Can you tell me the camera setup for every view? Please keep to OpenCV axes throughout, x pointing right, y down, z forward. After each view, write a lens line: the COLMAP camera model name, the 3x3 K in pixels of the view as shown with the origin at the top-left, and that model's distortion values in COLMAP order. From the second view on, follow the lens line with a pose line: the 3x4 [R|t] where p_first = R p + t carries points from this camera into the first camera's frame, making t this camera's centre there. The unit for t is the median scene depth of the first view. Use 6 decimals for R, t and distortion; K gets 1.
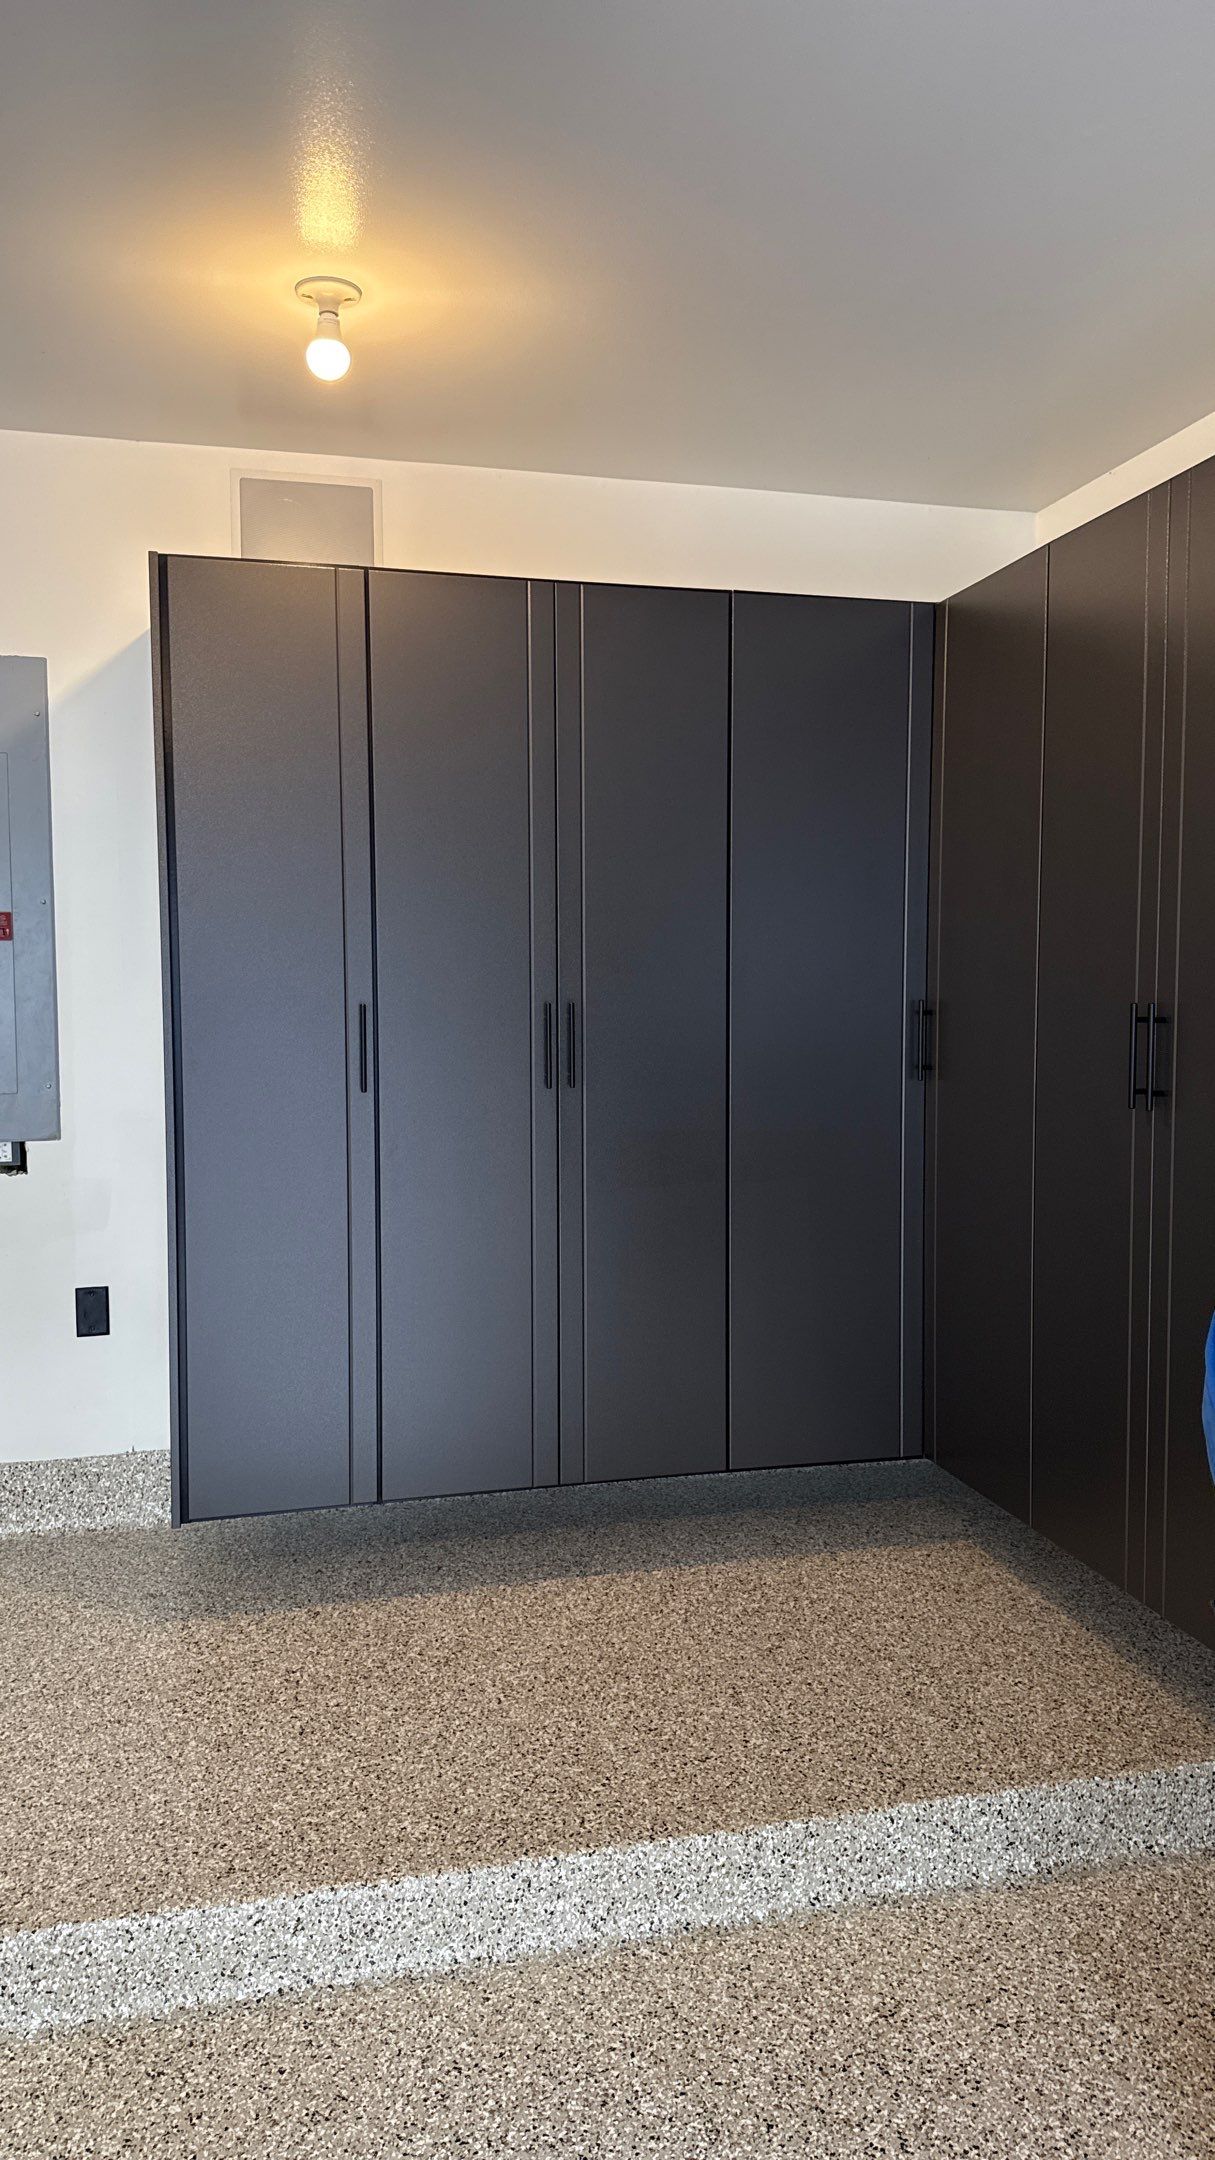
lens RADIAL K [[1516.1, 0, 611.8], [0, 1516.1, 1077.3], [0, 0, 1]] dist [0.078620, -0.099996]
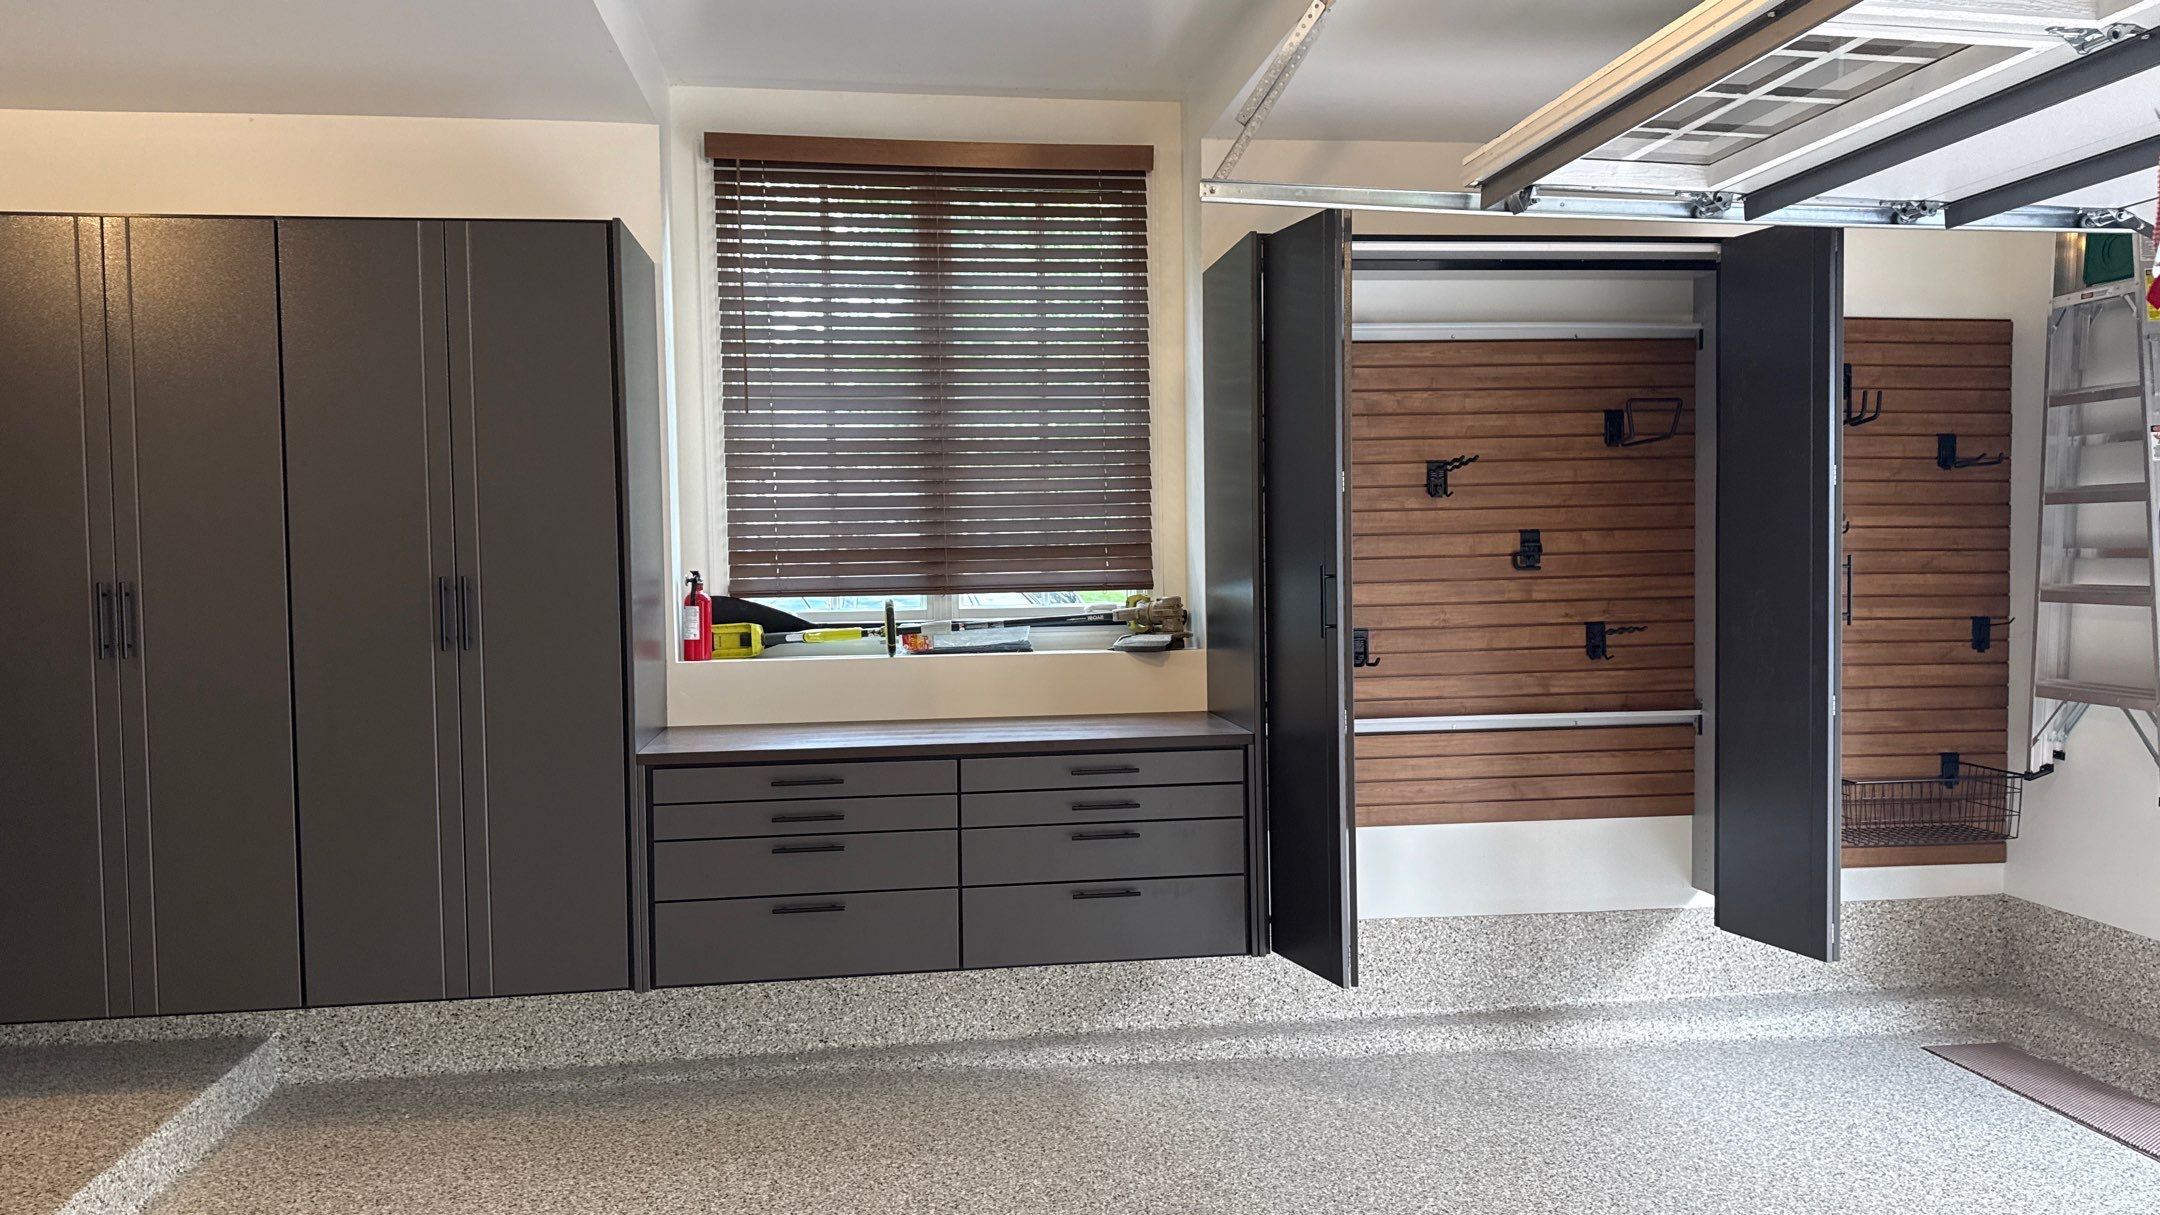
lens RADIAL K [[1516.1, 0, 1079.6], [0, 1516.1, 619.4], [0, 0, 1]] dist [0.078620, -0.099996]
pose [[0.096343, -0.035858, 0.994702, -0.900127], [0.081541, 0.996276, 0.028017, 0.018028], [-0.992003, 0.078410, 0.098908, -0.011354]]
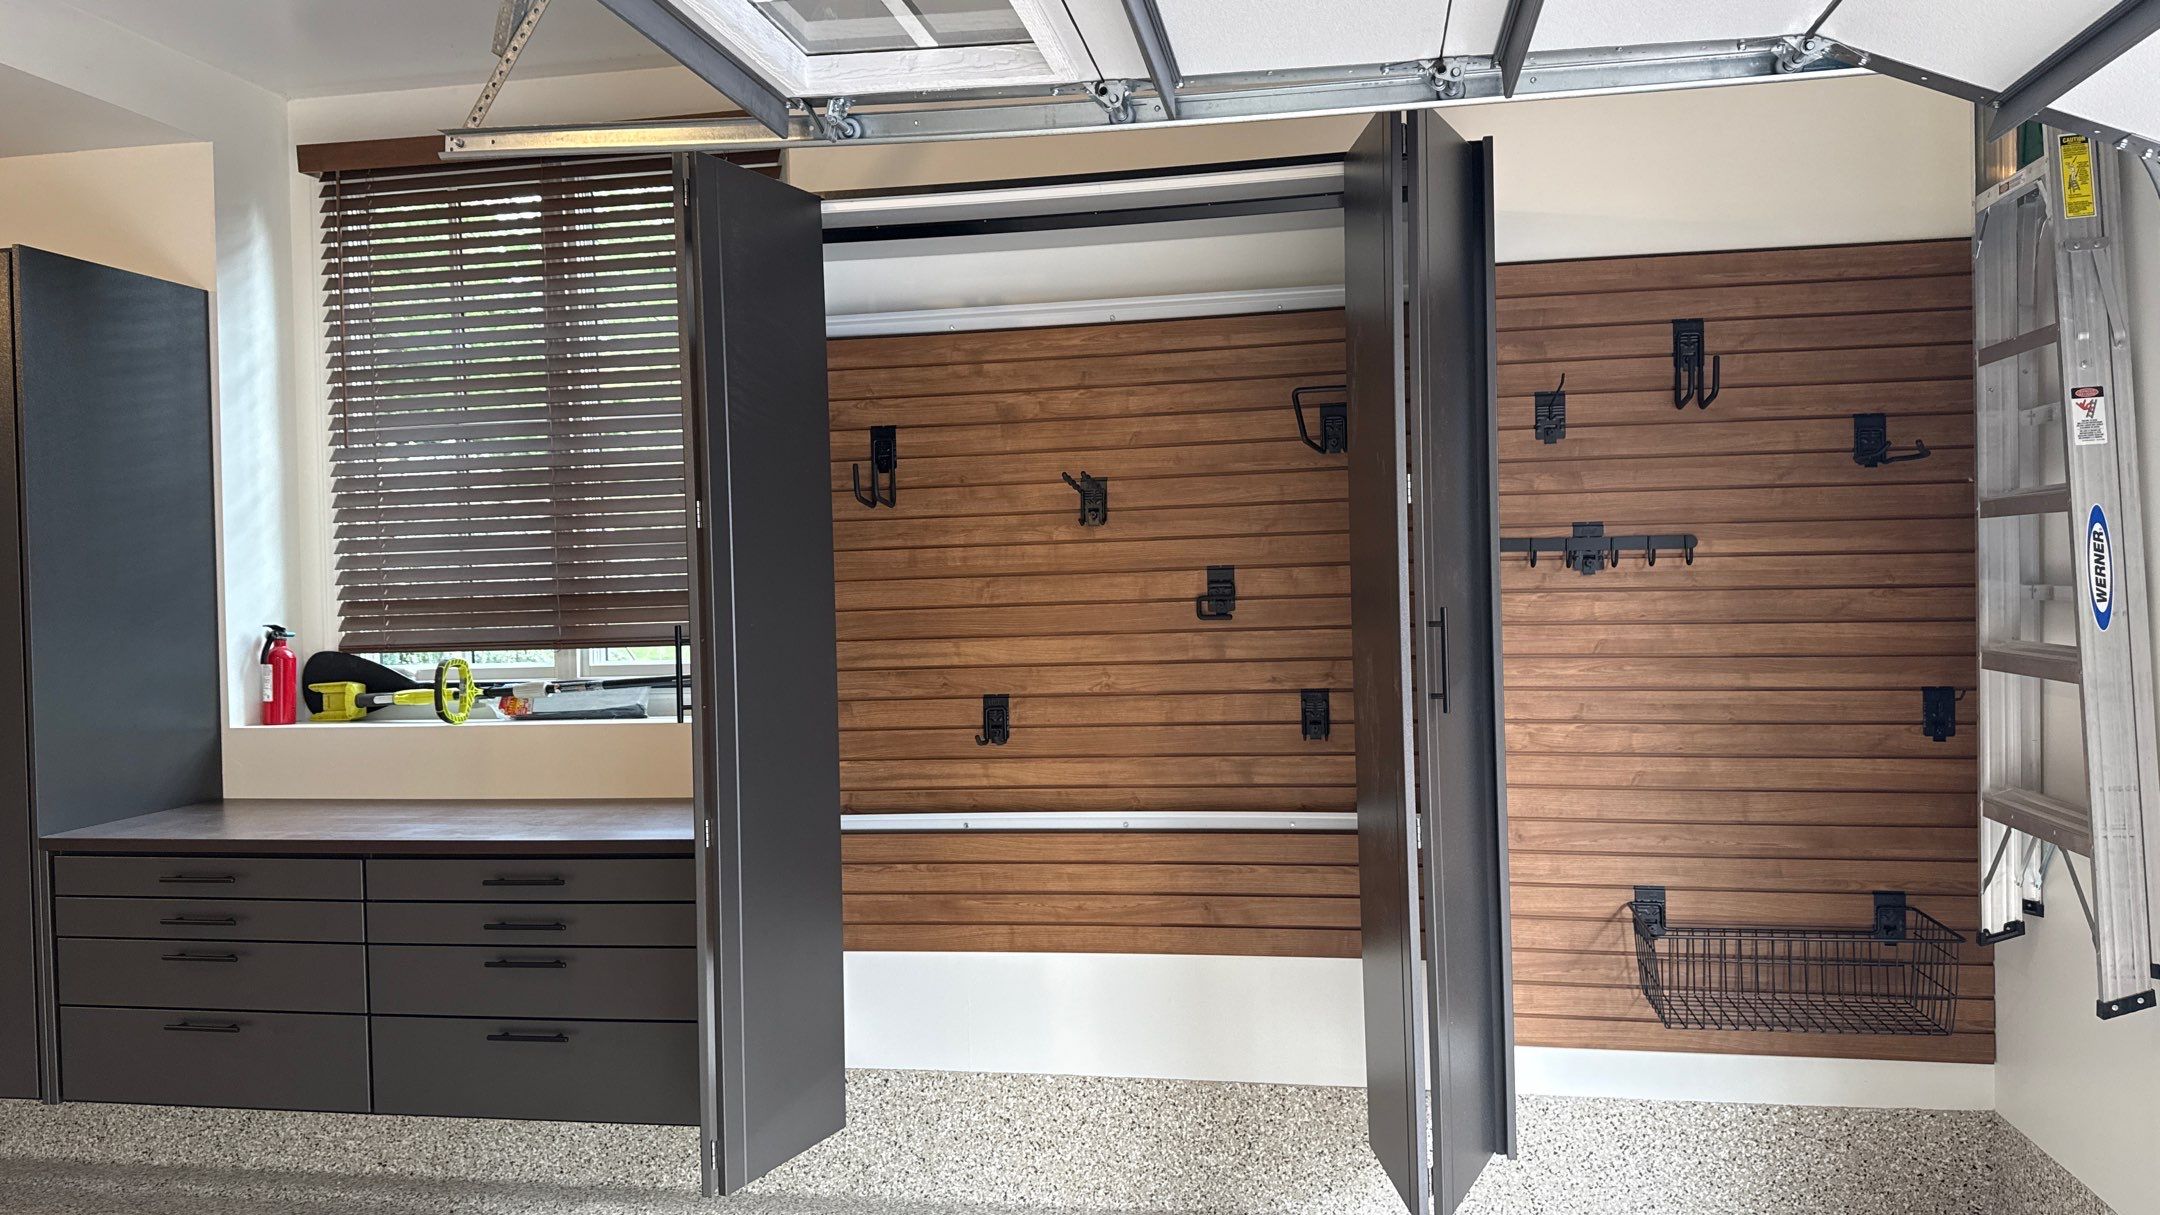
lens RADIAL K [[1516.1, 0, 1089.6], [0, 1516.1, 591.2], [0, 0, 1]] dist [0.078620, -0.099996]
pose [[0.403543, -0.011214, 0.914892, -0.360593], [0.085933, 0.995969, -0.025696, 0.051631], [-0.910916, 0.088989, 0.402880, -0.766140]]
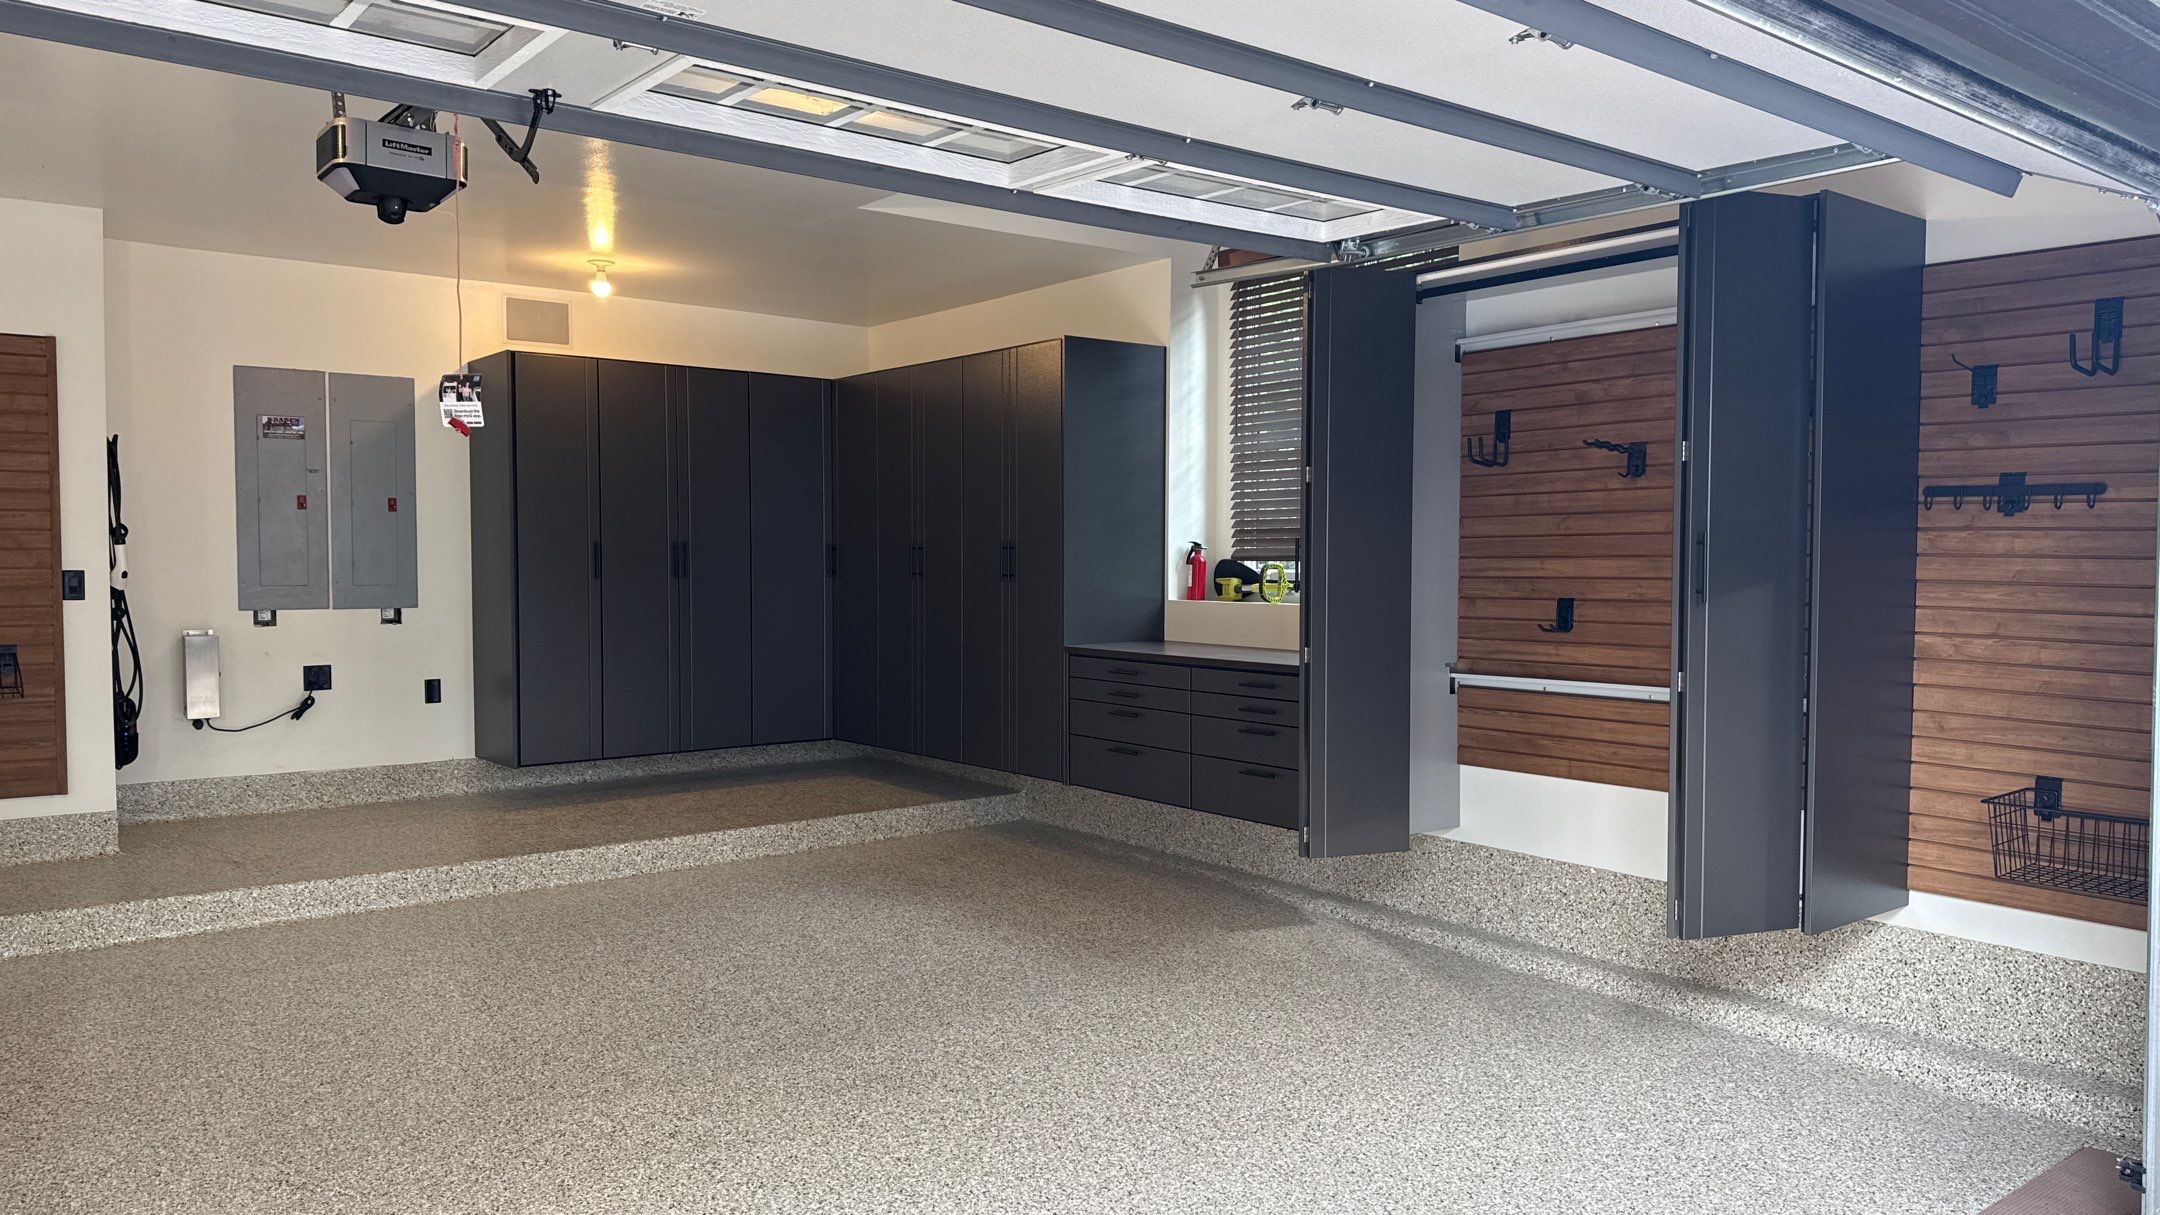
lens RADIAL K [[1516.1, 0, 1082.0], [0, 1516.1, 615.4], [0, 0, 1]] dist [0.078620, -0.099996]
pose [[0.911213, -0.009589, 0.411825, -0.509732], [0.021209, 0.999495, -0.023655, 0.153659], [-0.411390, 0.030289, 0.910956, -1.623435]]
